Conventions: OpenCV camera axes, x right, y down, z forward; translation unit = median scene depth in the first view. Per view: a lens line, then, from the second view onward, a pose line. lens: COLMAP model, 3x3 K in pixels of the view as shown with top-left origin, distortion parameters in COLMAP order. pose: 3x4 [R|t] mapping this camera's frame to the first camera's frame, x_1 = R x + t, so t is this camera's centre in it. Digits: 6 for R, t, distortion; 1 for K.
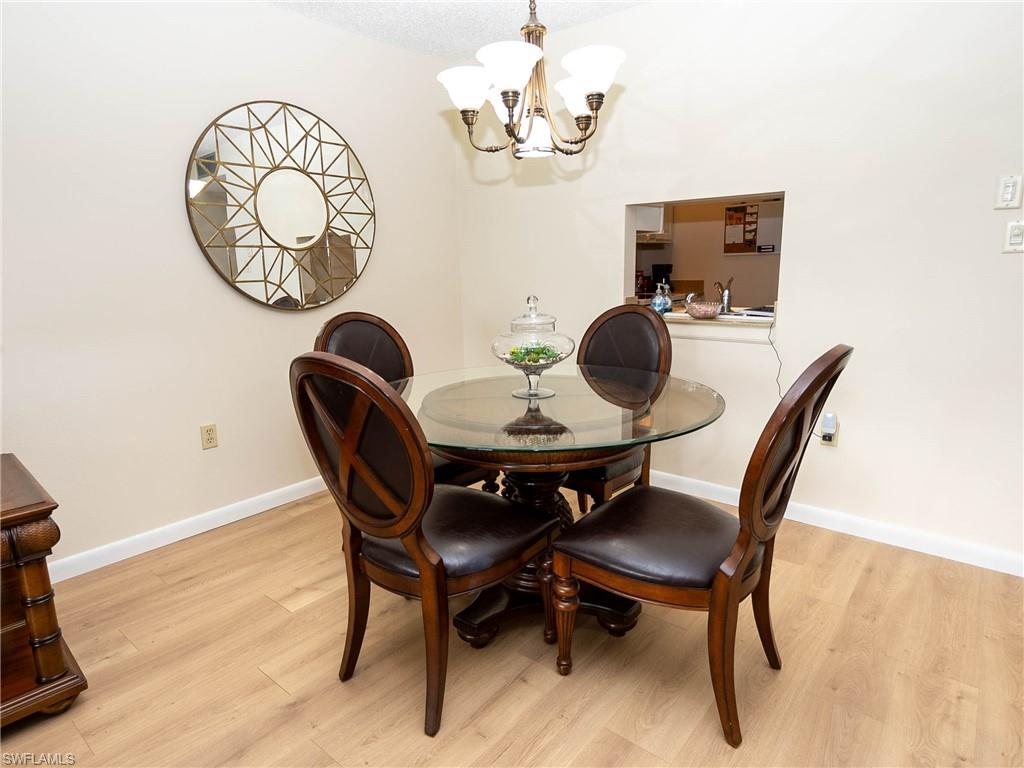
lens RADIAL K [[590.0, 0, 510.5], [0, 590.0, 379.9], [0, 0, 1]] dist [-0.002339, -0.001692]
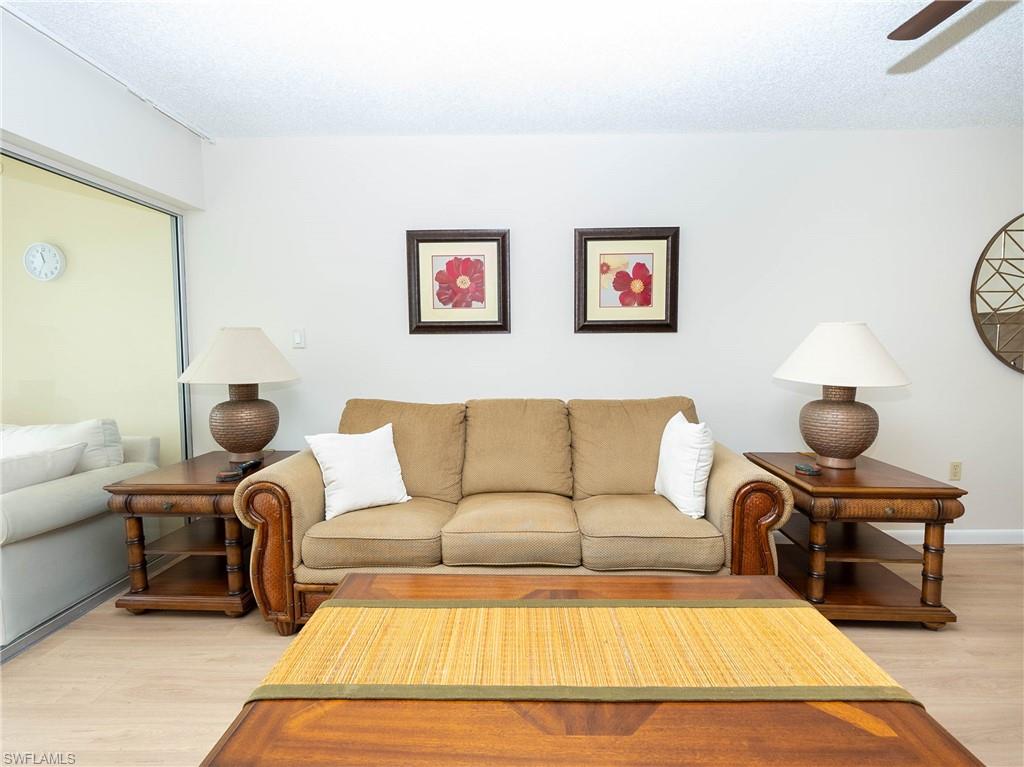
lens RADIAL K [[501.4, 0, 514.0], [0, 501.4, 378.2], [0, 0, 1]] dist [-0.005879, -0.001165]
pose [[0.627661, 0.080245, -0.774340, -0.484923], [-0.160837, 0.986580, -0.028131, 0.132198], [0.761691, 0.142199, 0.632145, -0.698910]]
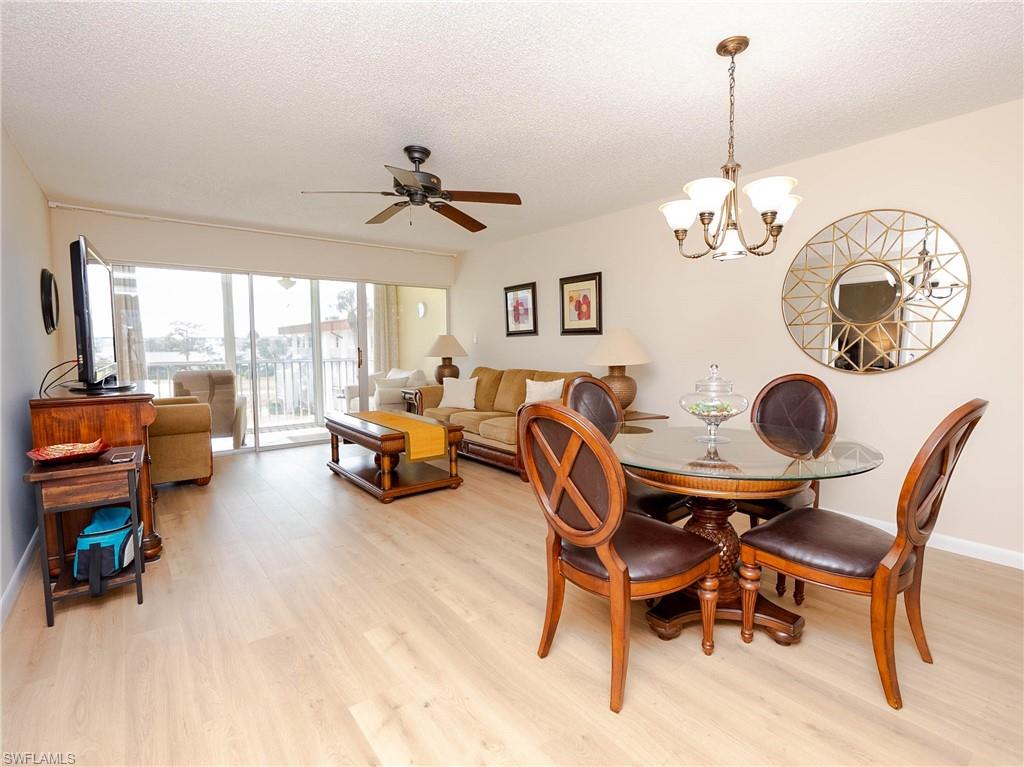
lens RADIAL K [[501.4, 0, 514.0], [0, 501.4, 378.2], [0, 0, 1]] dist [-0.005879, -0.001165]
pose [[-0.214462, 0.095879, -0.972015, 1.389859], [-0.176976, 0.974884, 0.135209, -0.212939], [0.960565, 0.201021, -0.192108, 0.888655]]
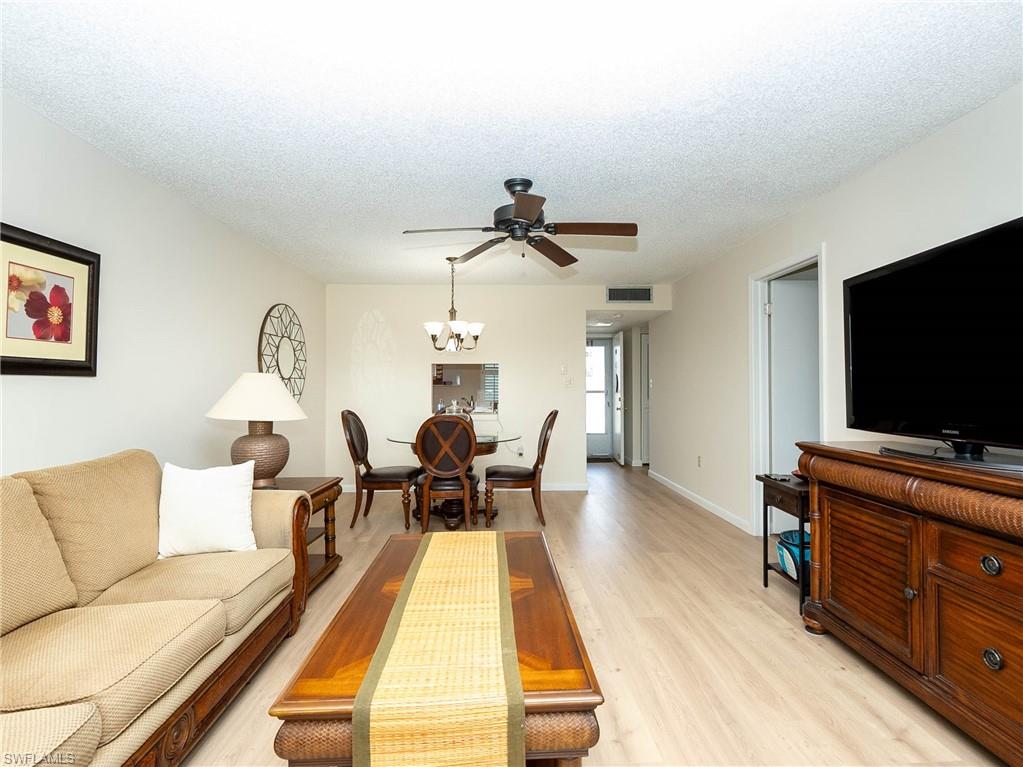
lens RADIAL K [[500.9, 0, 513.5], [0, 500.9, 378.2], [0, 0, 1]] dist [-0.005879, -0.001165]
pose [[0.741684, 0.031801, 0.669995, -1.535001], [0.116304, 0.977648, -0.175152, 0.234081], [-0.660589, 0.207831, 0.721407, -1.035030]]
